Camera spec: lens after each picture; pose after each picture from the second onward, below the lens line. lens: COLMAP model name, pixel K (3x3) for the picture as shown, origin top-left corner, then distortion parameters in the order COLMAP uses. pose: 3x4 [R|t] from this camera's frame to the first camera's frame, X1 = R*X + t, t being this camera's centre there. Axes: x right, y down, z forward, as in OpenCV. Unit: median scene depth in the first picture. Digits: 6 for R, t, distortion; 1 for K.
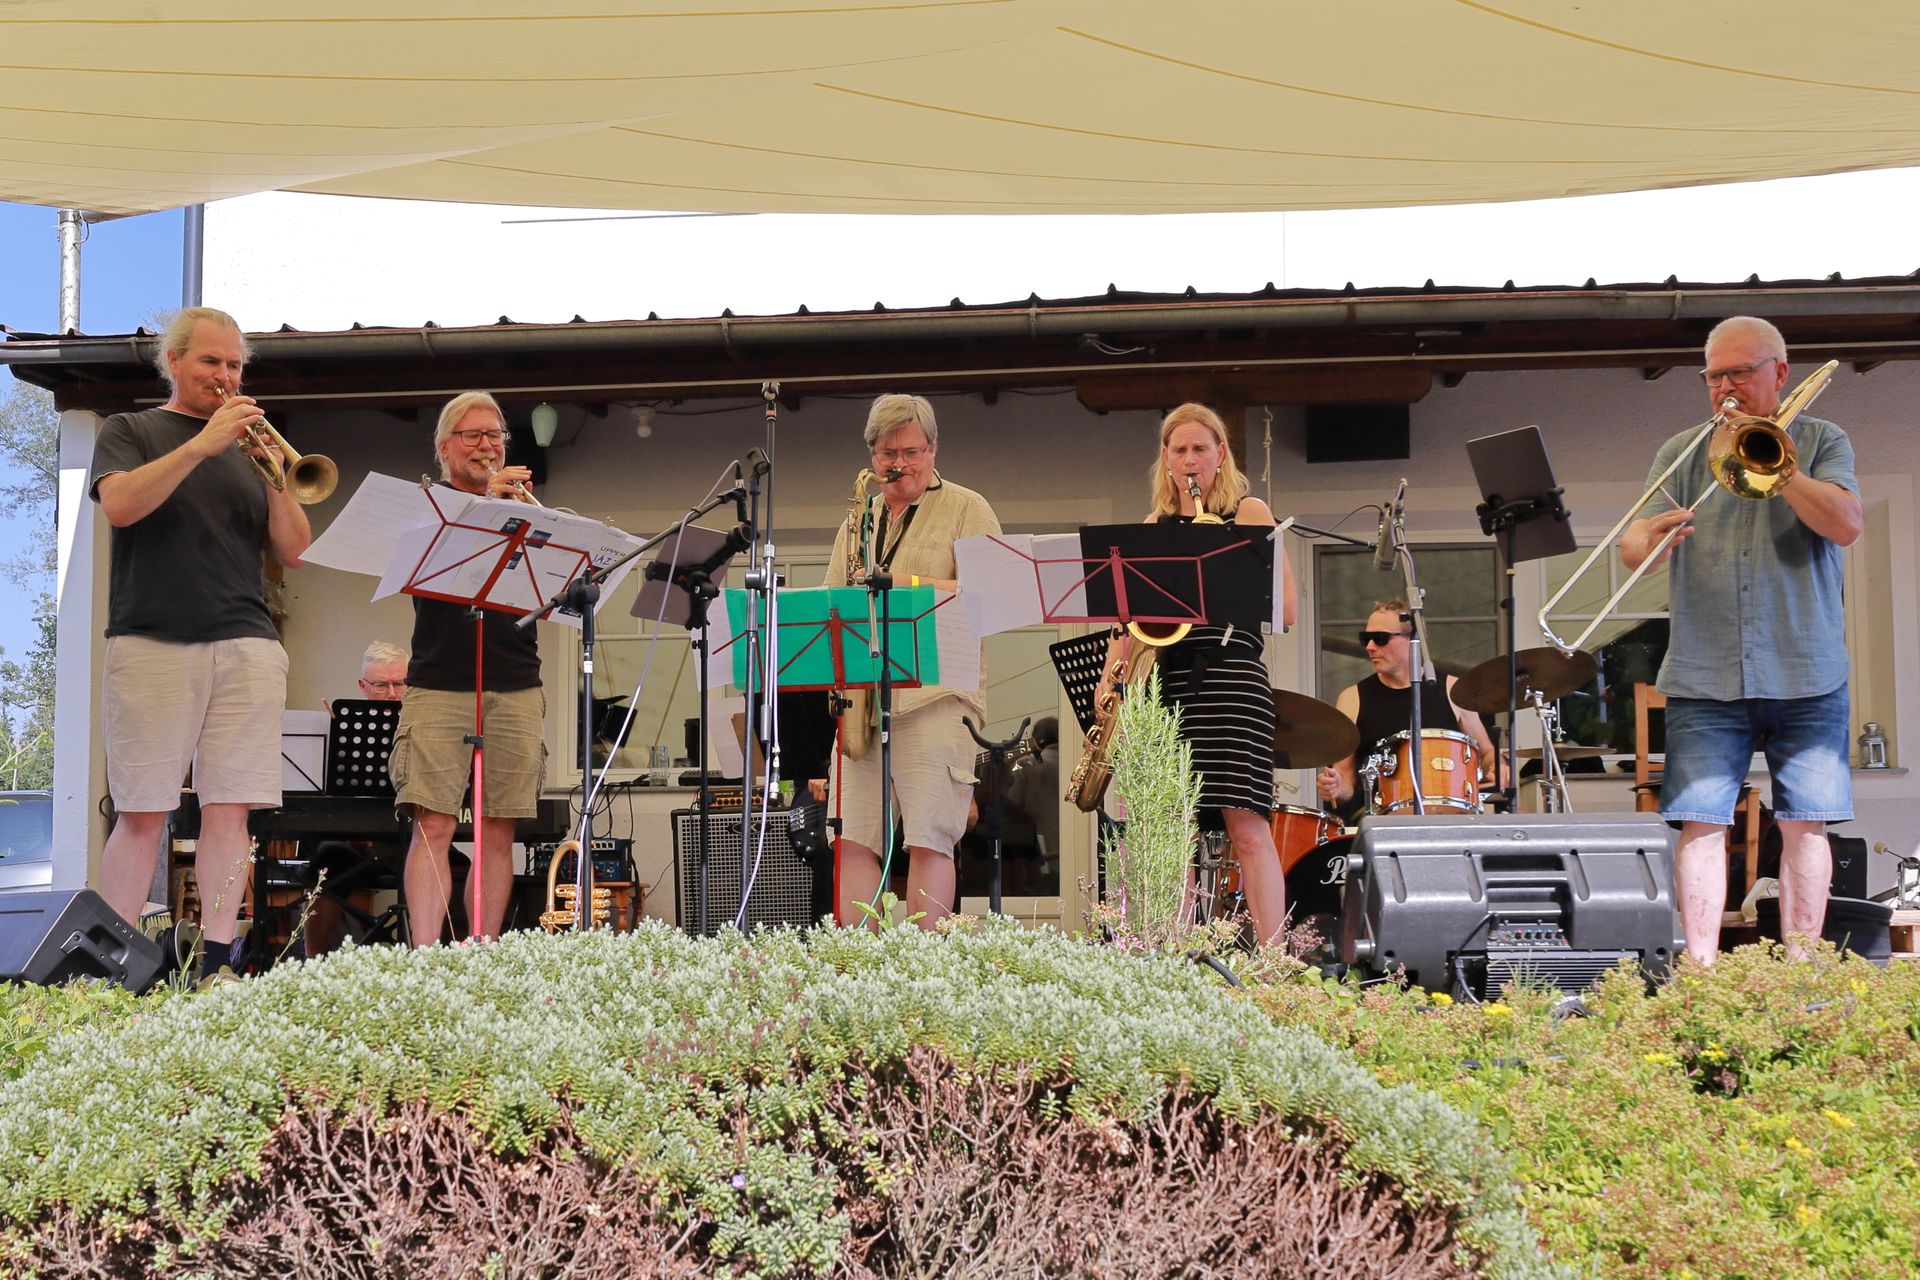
lens RADIAL K [[2121.5, 0, 890.0], [0, 2121.5, 845.6], [0, 0, 1]] dist [-0.006535, -0.064138]
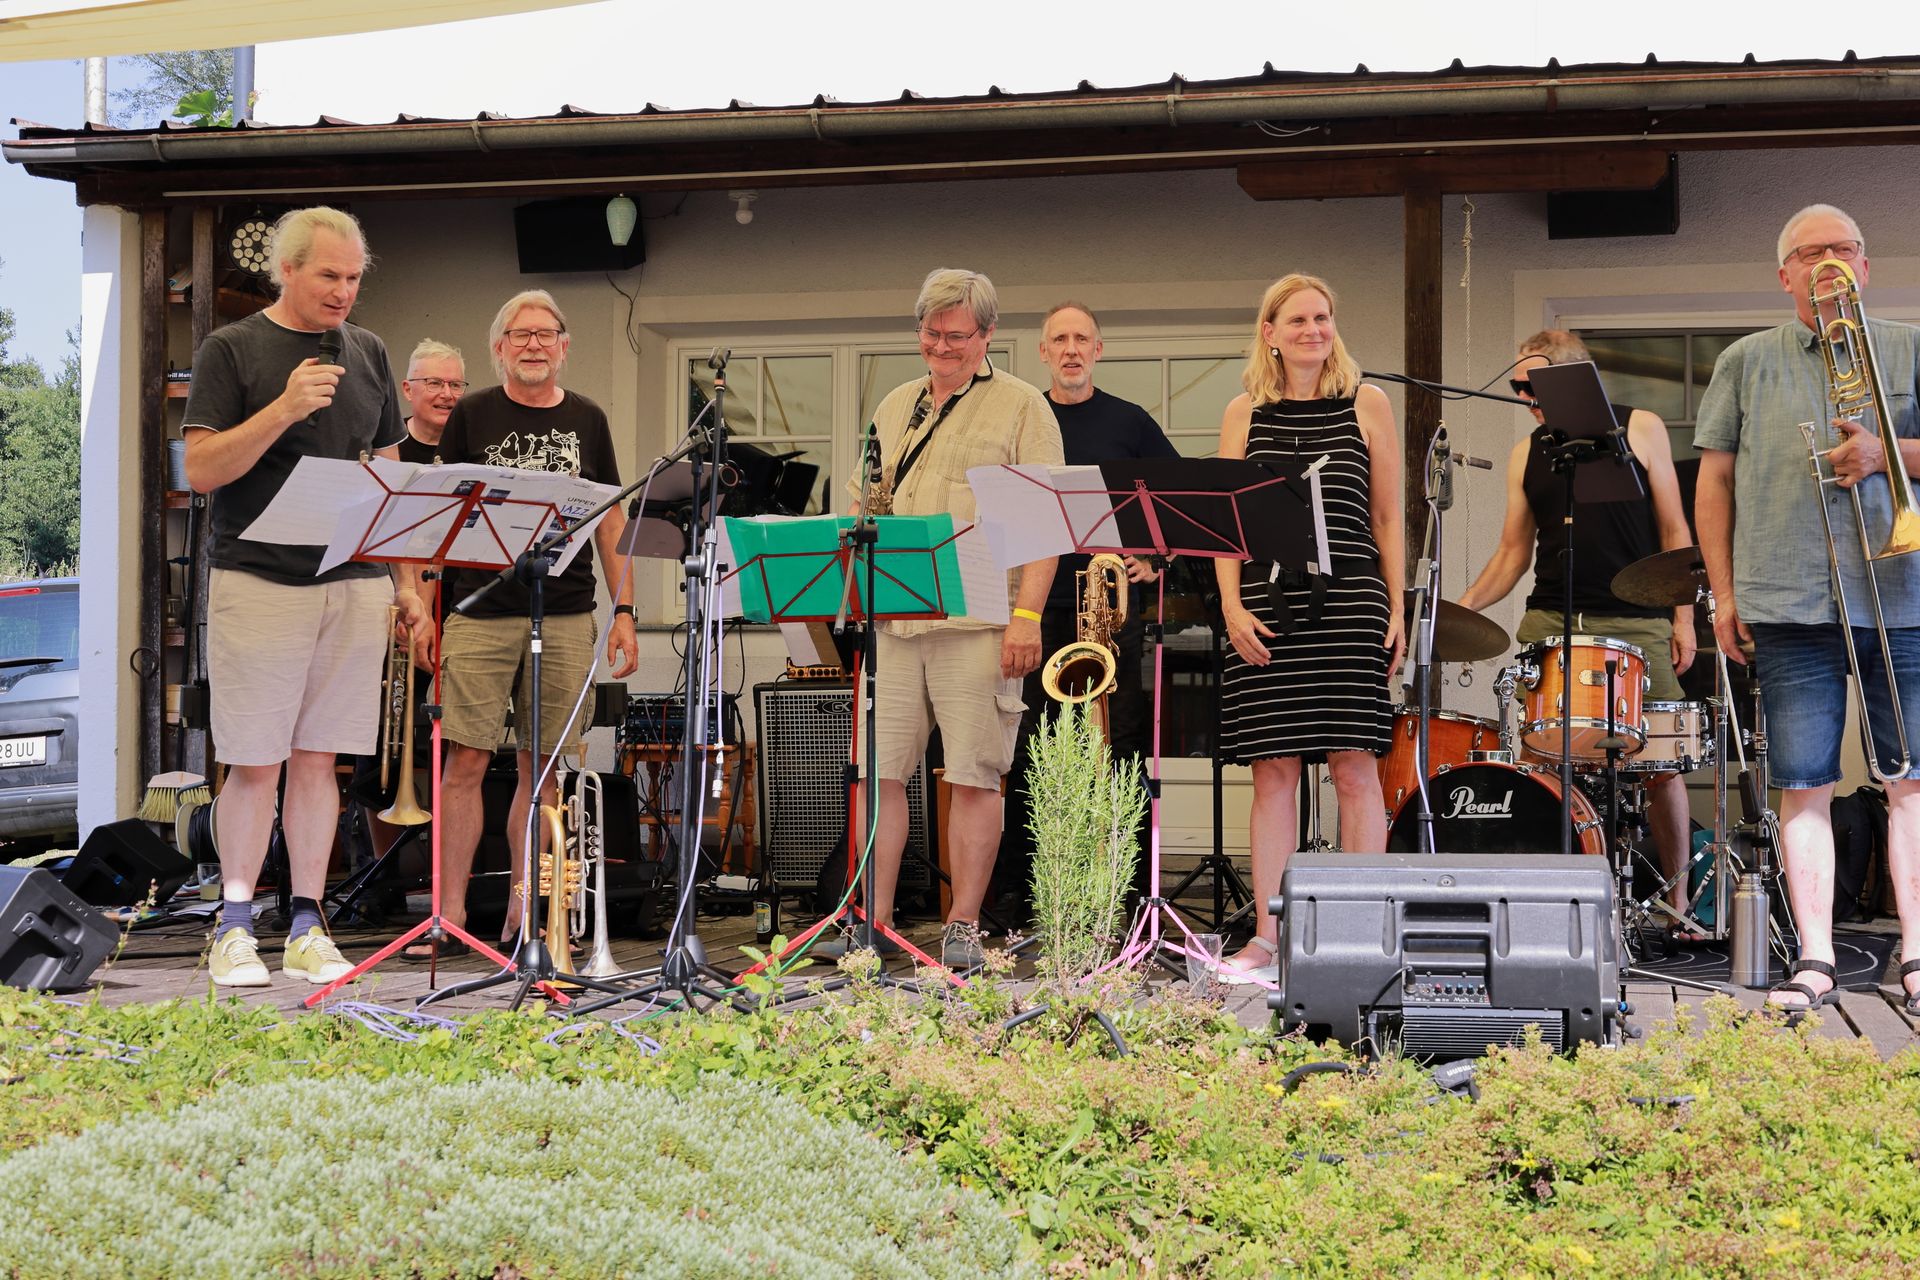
lens RADIAL K [[2919.3, 0, 960.0], [0, 2919.3, 640.0], [0, 0, 1]] dist [-0.023435, -0.029592]
pose [[0.991712, 0.006648, -0.128307, 0.179517], [0.000038, 0.998645, 0.052038, -0.130589], [0.128479, -0.051611, 0.990368, -0.225971]]
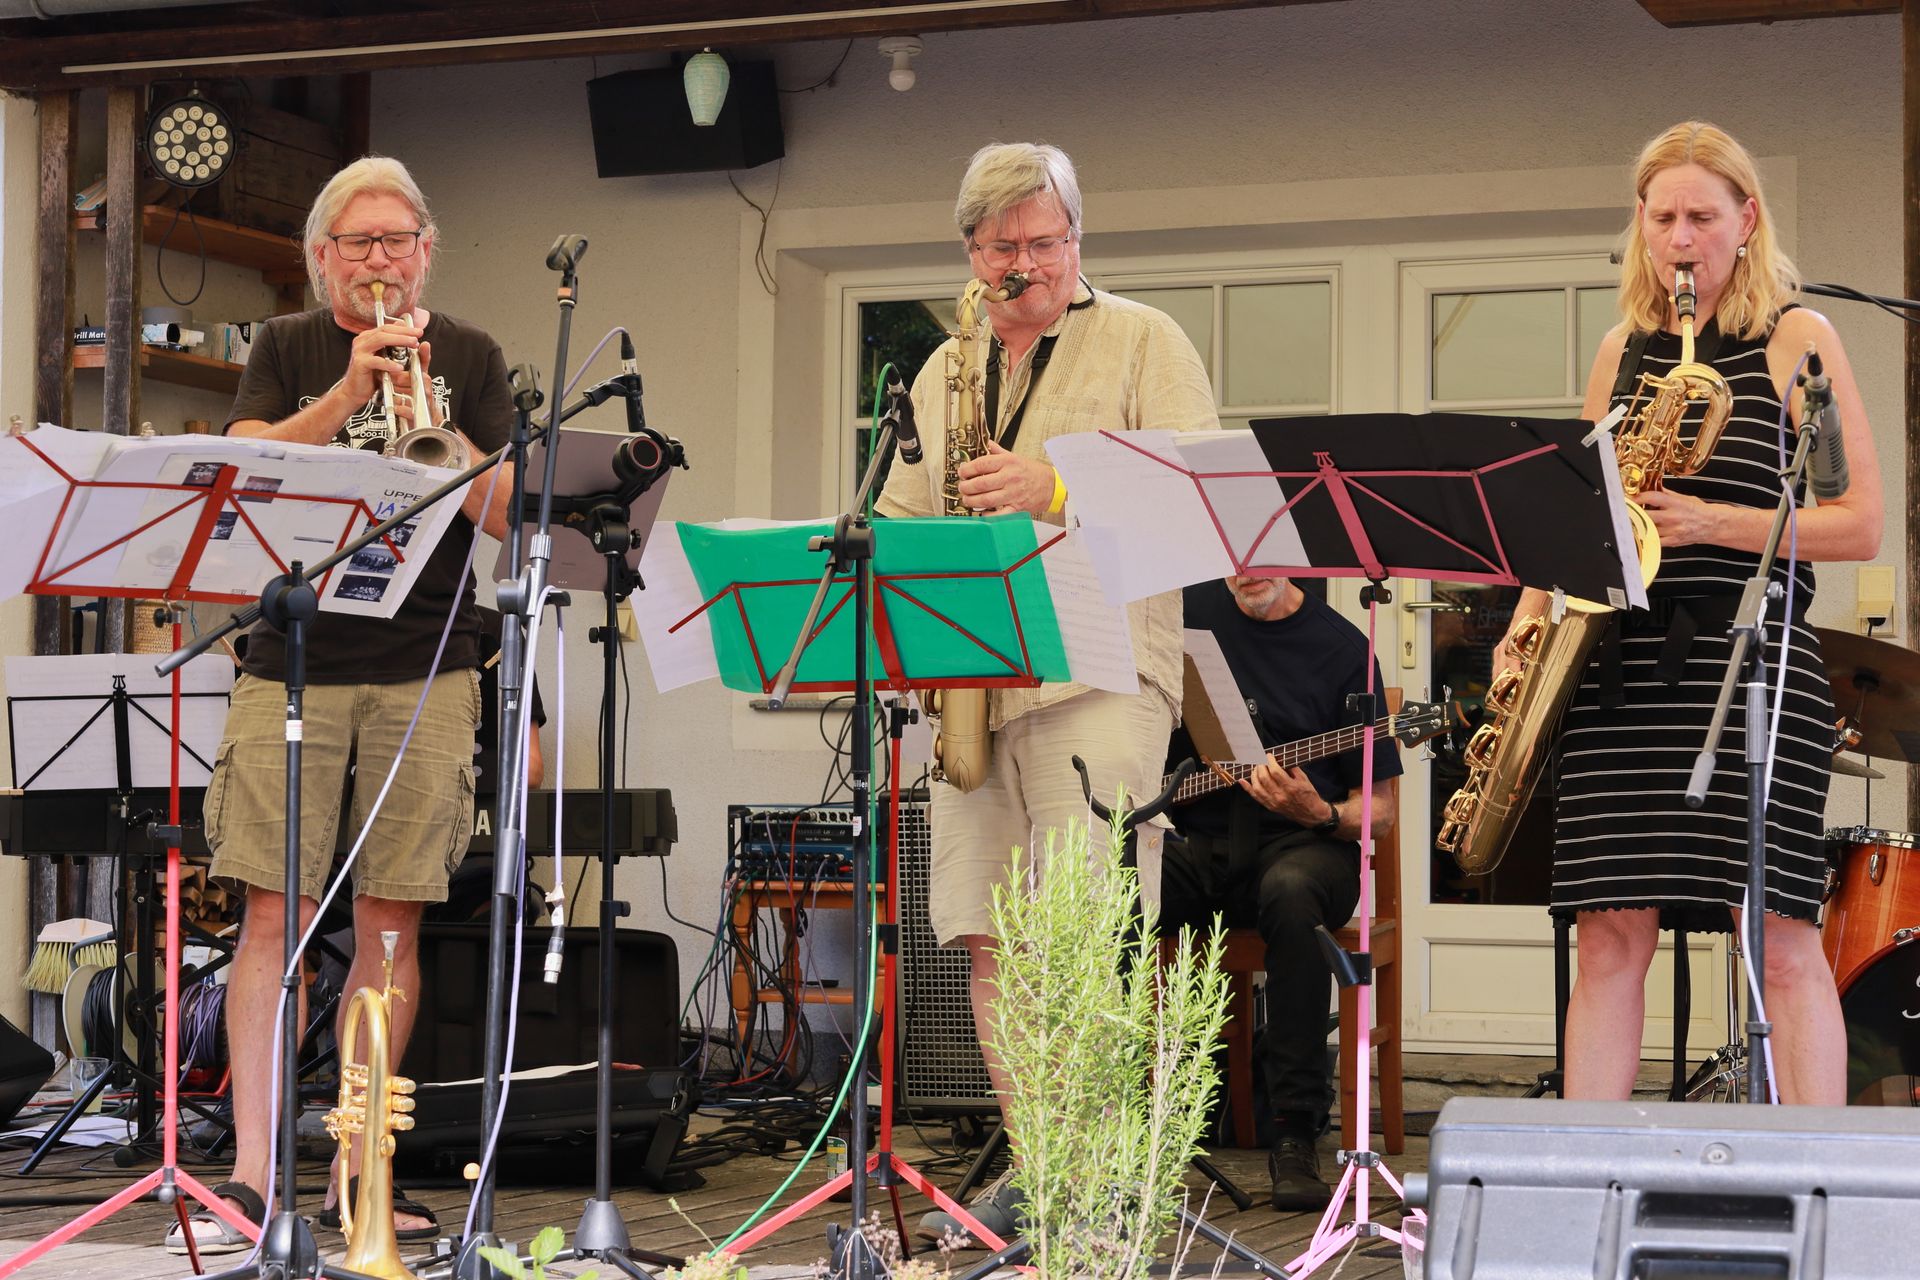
lens RADIAL K [[3917.2, 0, 960.0], [0, 3917.2, 640.0], [0, 0, 1]] dist [-0.032146, -0.106883]
pose [[0.959360, -0.000323, -0.282185, 0.282208], [0.008777, 0.999550, 0.028692, -0.116384], [0.282048, -0.030003, 0.958931, 0.021103]]
